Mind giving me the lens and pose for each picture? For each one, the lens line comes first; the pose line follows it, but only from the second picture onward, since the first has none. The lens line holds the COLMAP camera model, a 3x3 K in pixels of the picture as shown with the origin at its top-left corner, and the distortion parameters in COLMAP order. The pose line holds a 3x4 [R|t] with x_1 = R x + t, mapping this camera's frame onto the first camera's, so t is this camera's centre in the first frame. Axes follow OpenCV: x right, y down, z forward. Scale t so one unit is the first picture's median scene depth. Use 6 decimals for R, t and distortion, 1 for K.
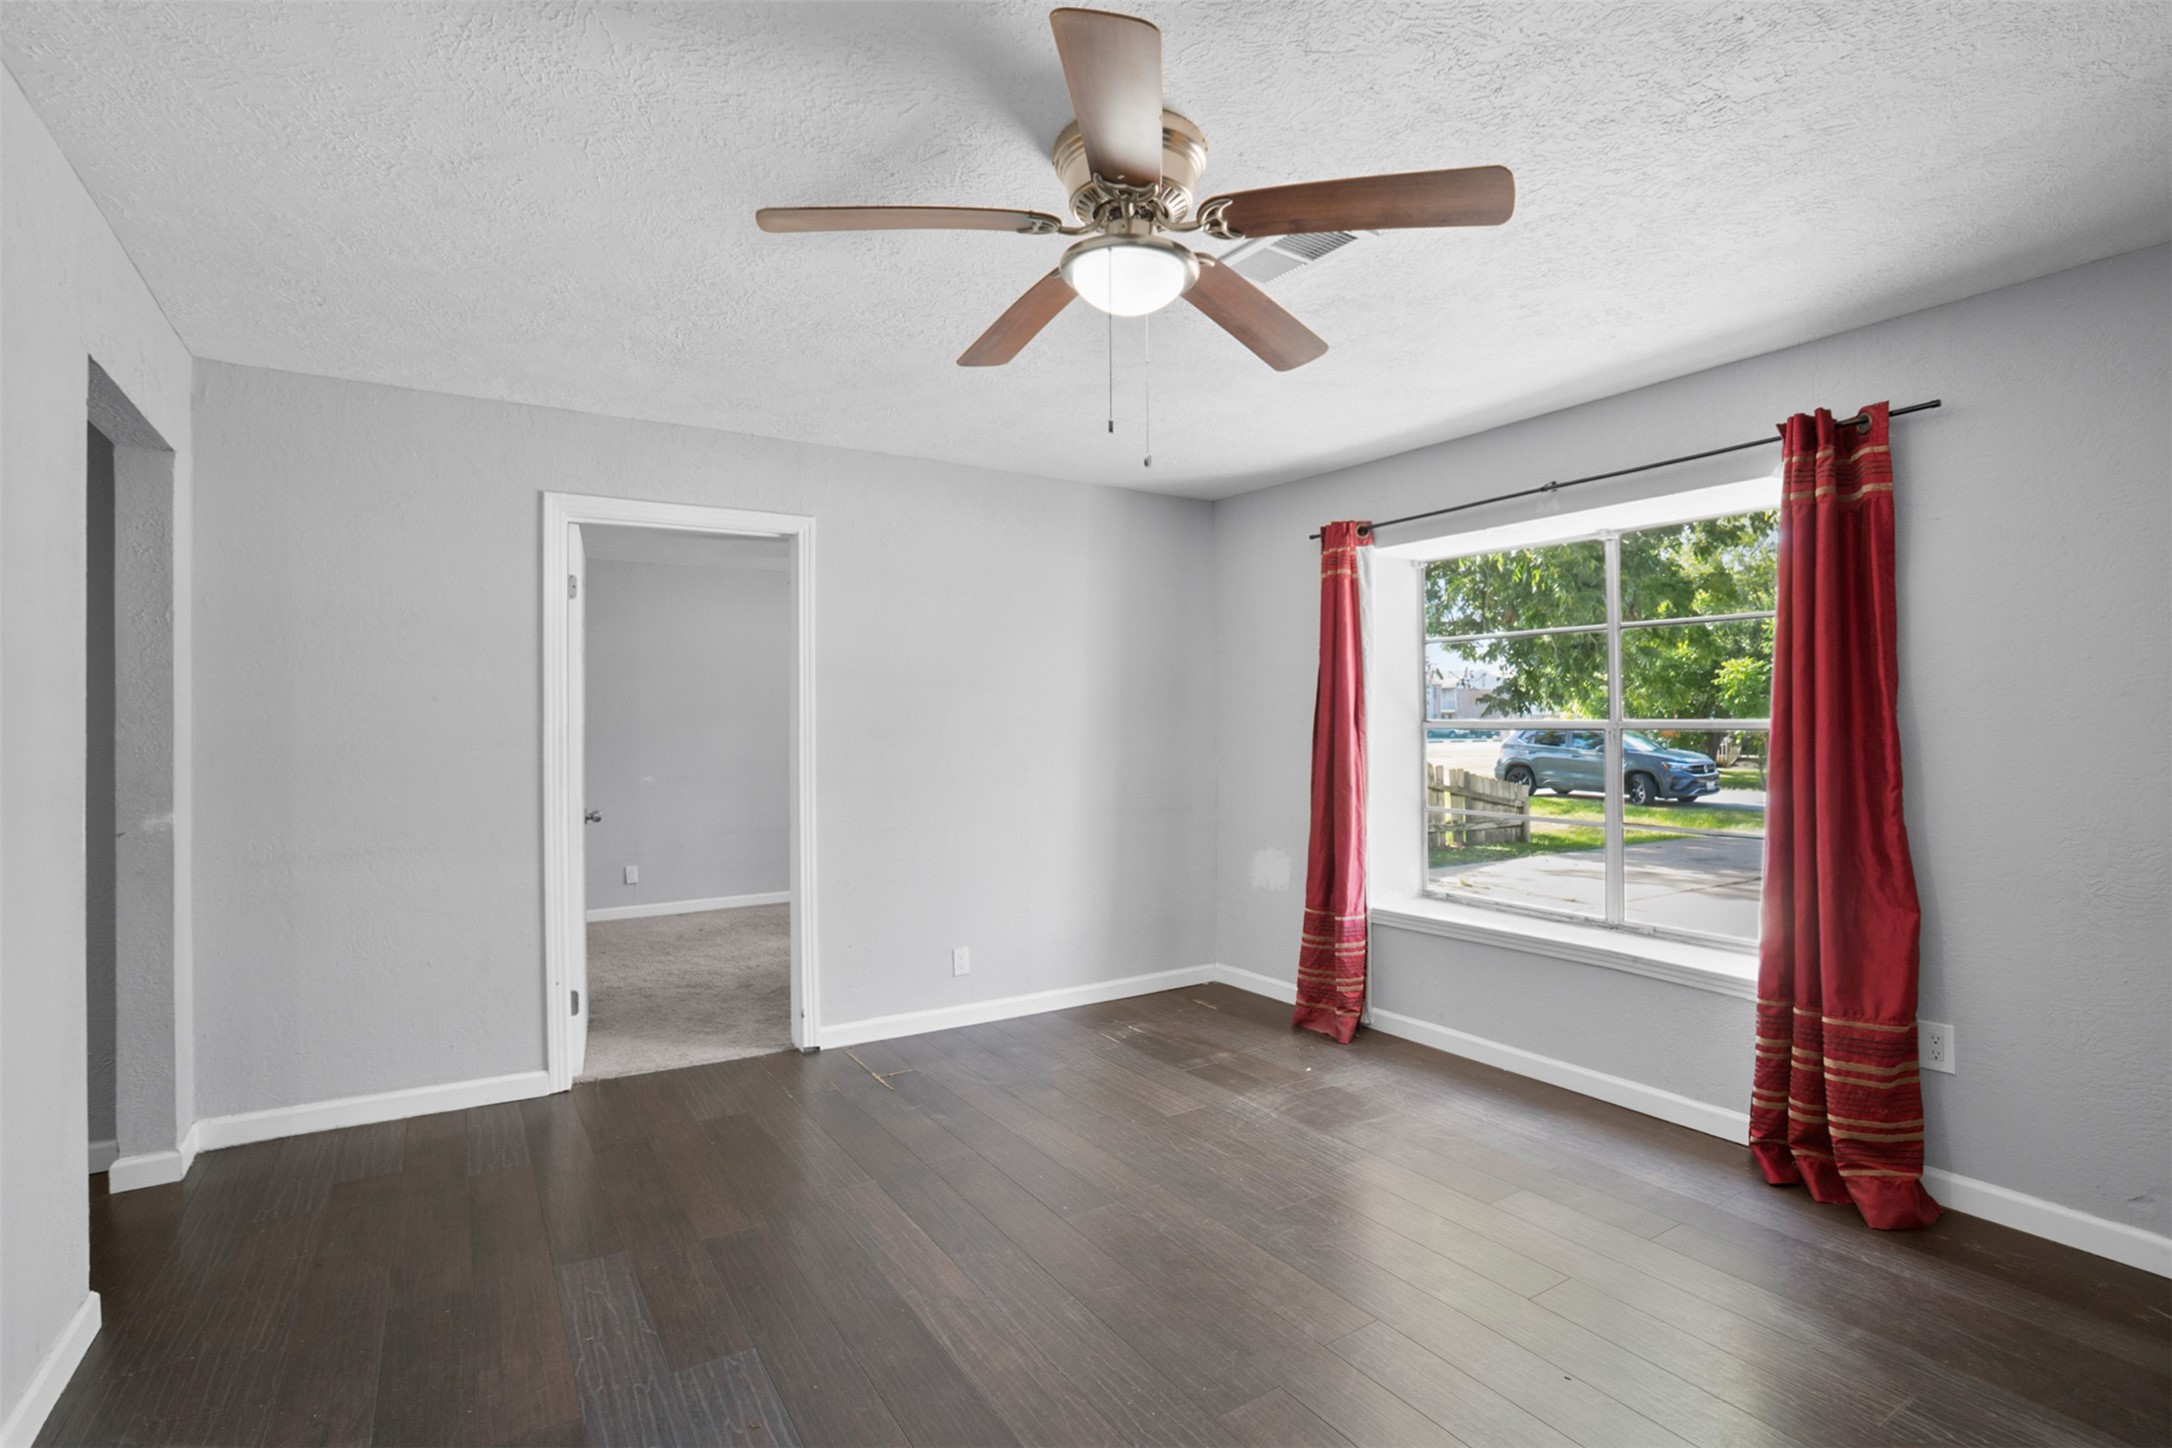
lens RADIAL K [[1011.4, 0, 1084.0], [0, 1011.4, 731.2], [0, 0, 1]] dist [-0.053864, 0.021525]
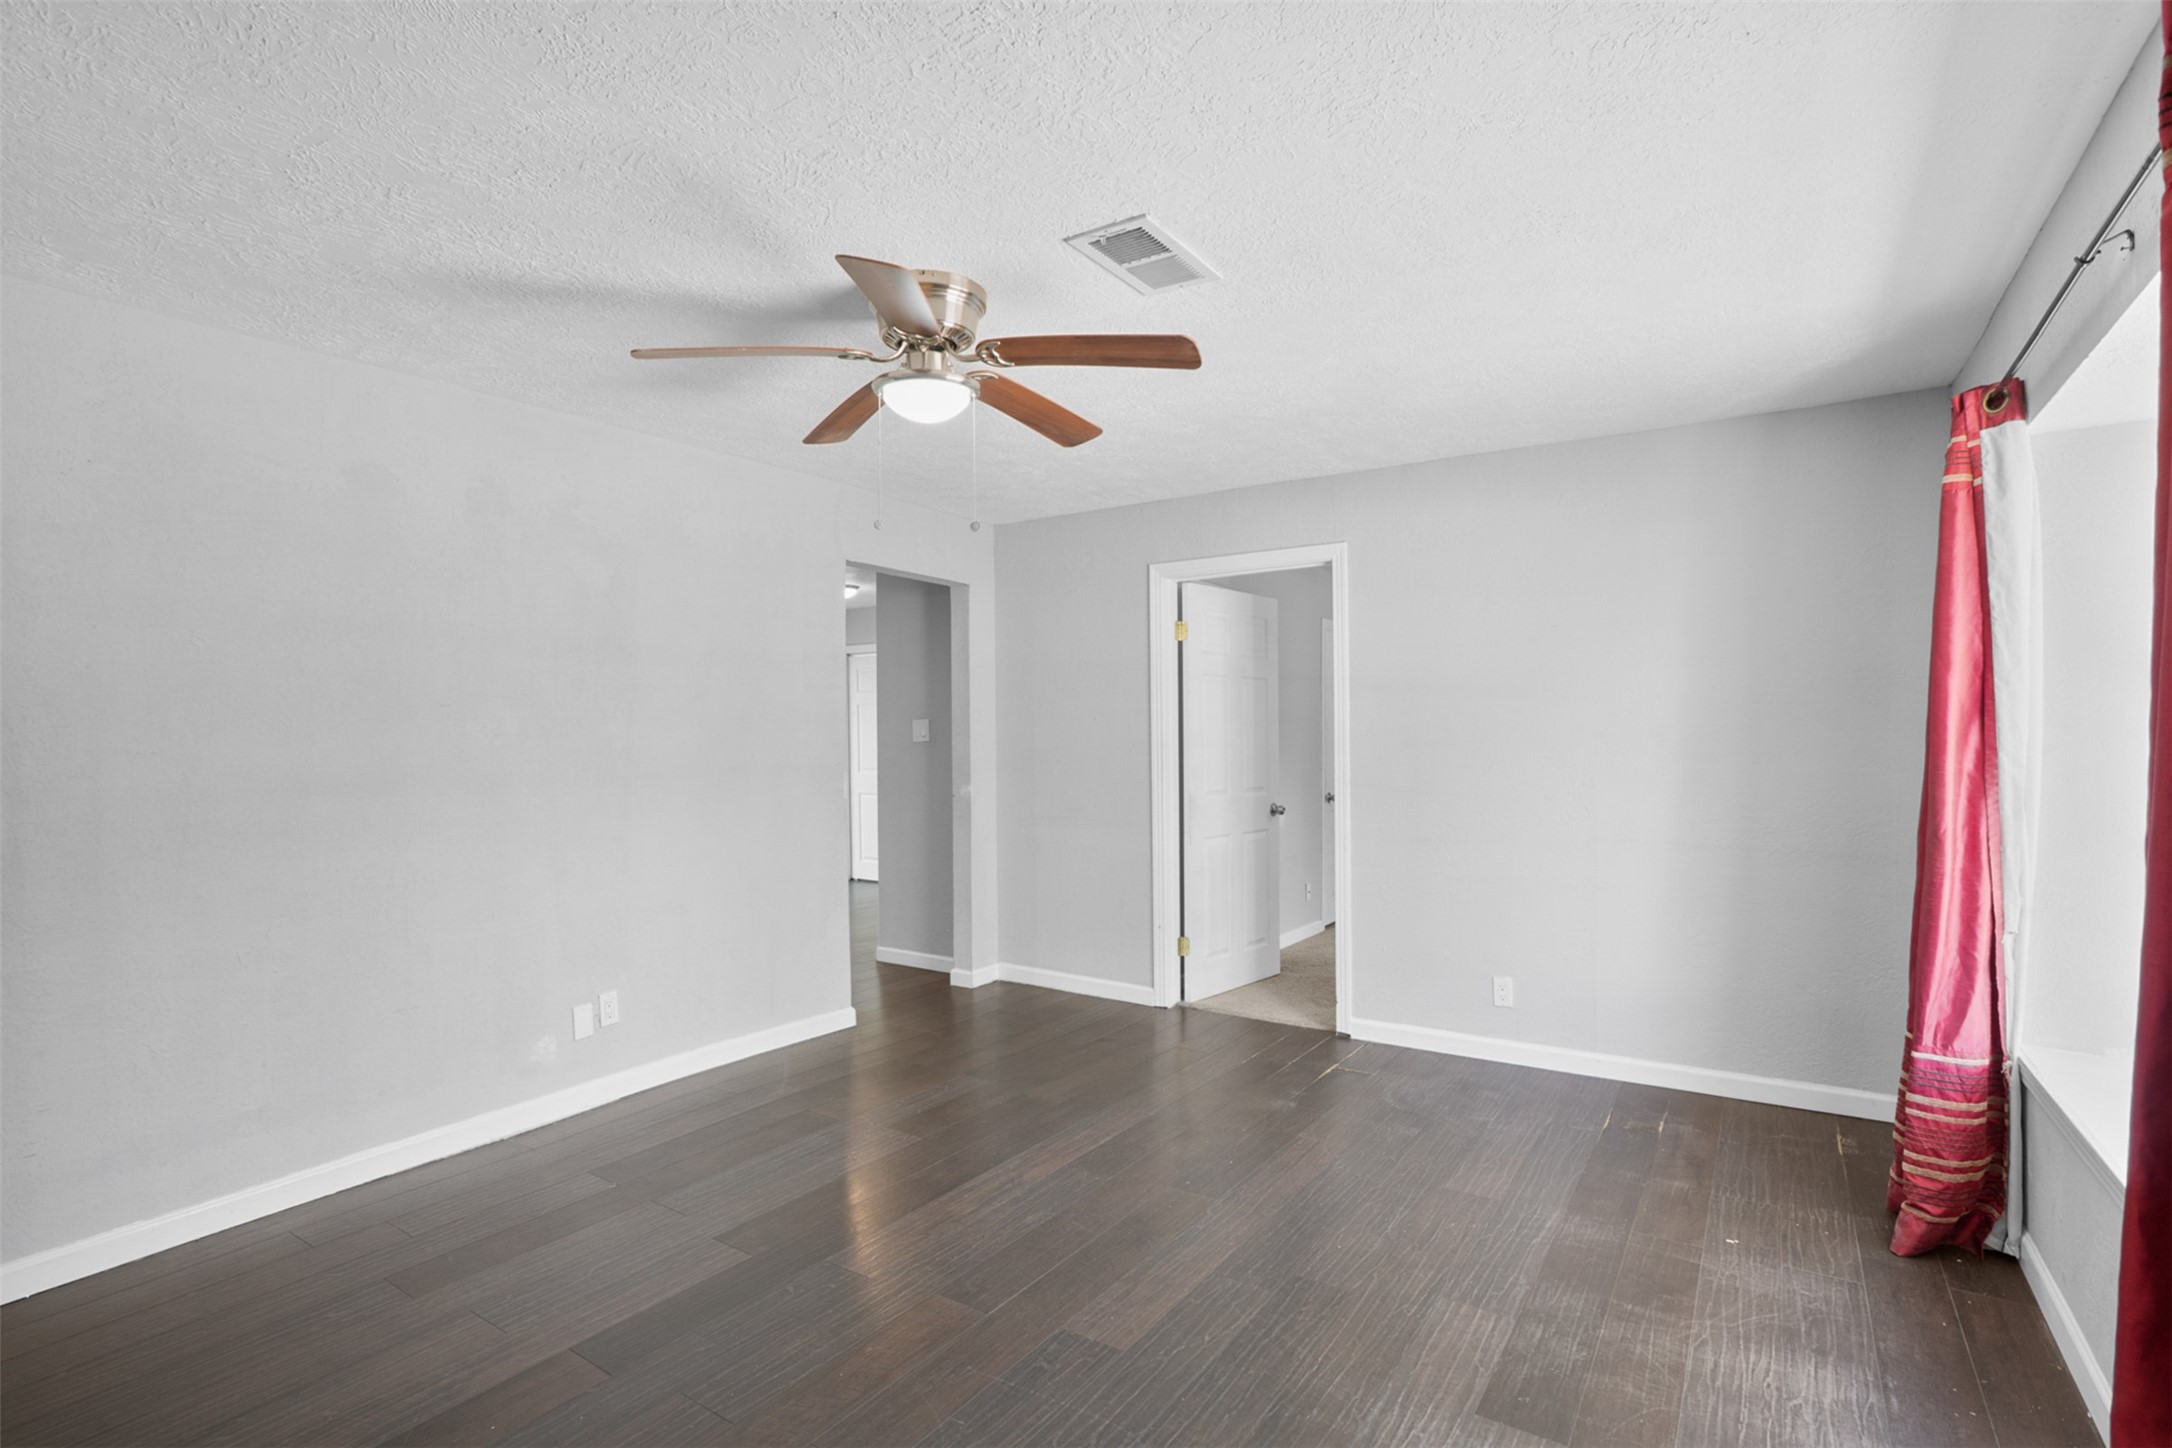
lens RADIAL K [[1030.1, 0, 1063.2], [0, 1030.1, 746.3], [0, 0, 1]] dist [-0.055699, 0.021848]
pose [[0.388342, 0.010468, -0.921456, 0.669839], [0.001124, 0.999929, 0.011833, -0.008632], [0.921515, -0.005631, 0.388303, 0.316512]]
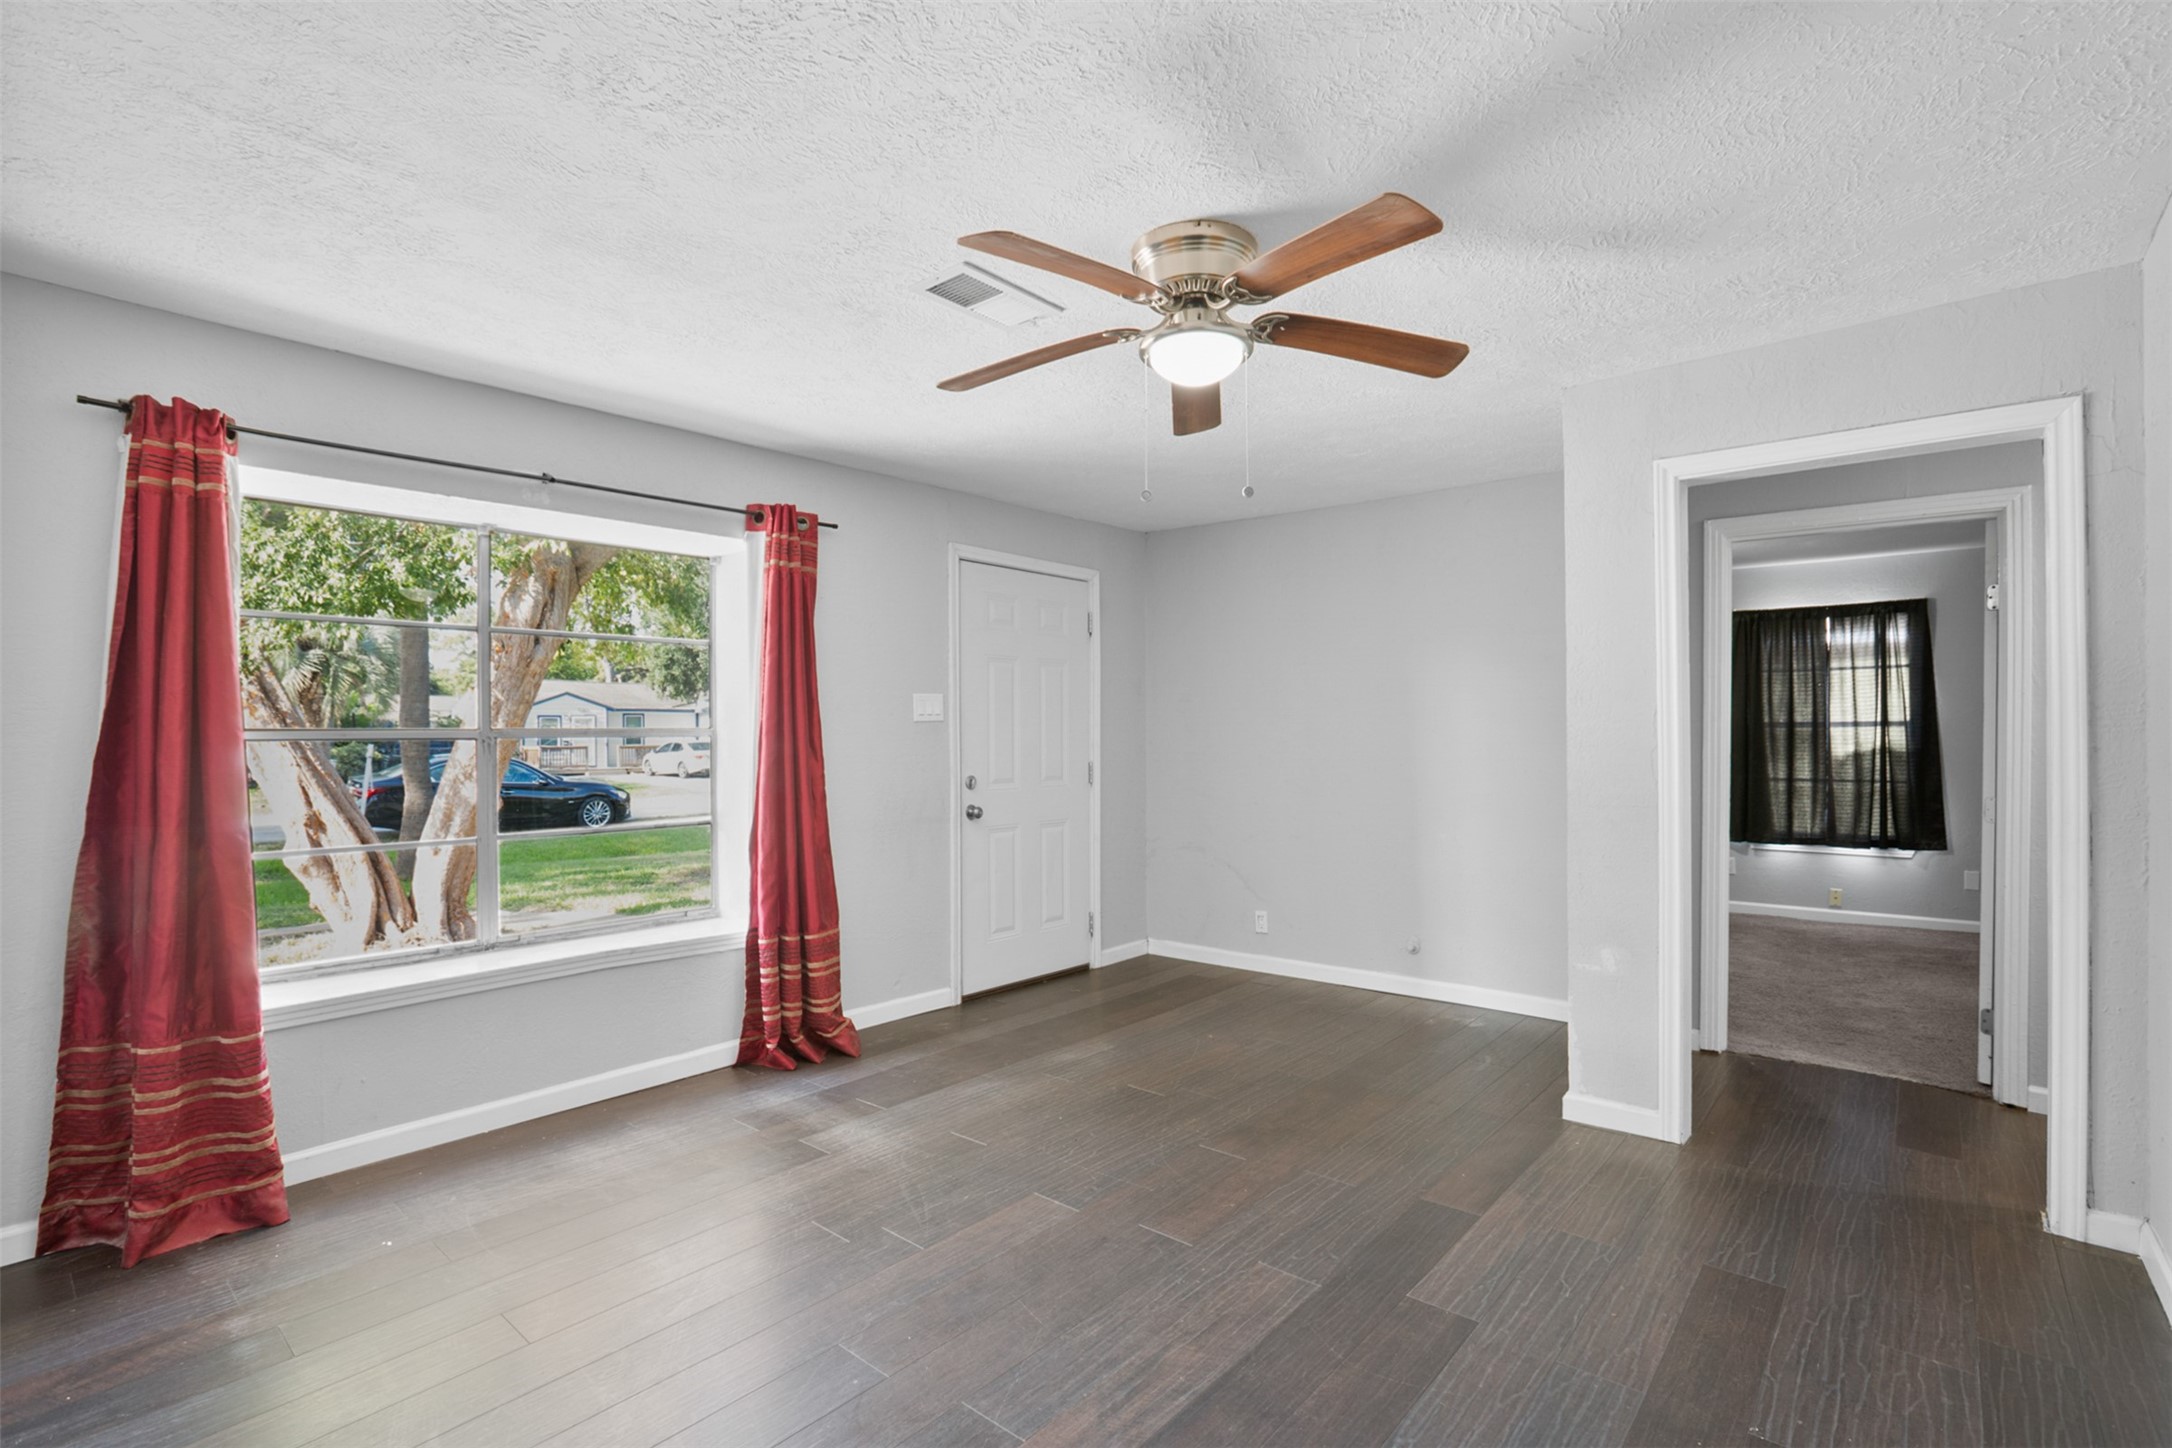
lens RADIAL K [[1023.9, 0, 1078.2], [0, 1023.9, 727.2], [0, 0, 1]] dist [-0.051778, 0.000215]
pose [[-0.285338, 0.007040, 0.958401, -0.546295], [0.015557, 0.999875, -0.002713, 0.000178], [-0.958301, 0.014135, -0.285412, 0.739642]]
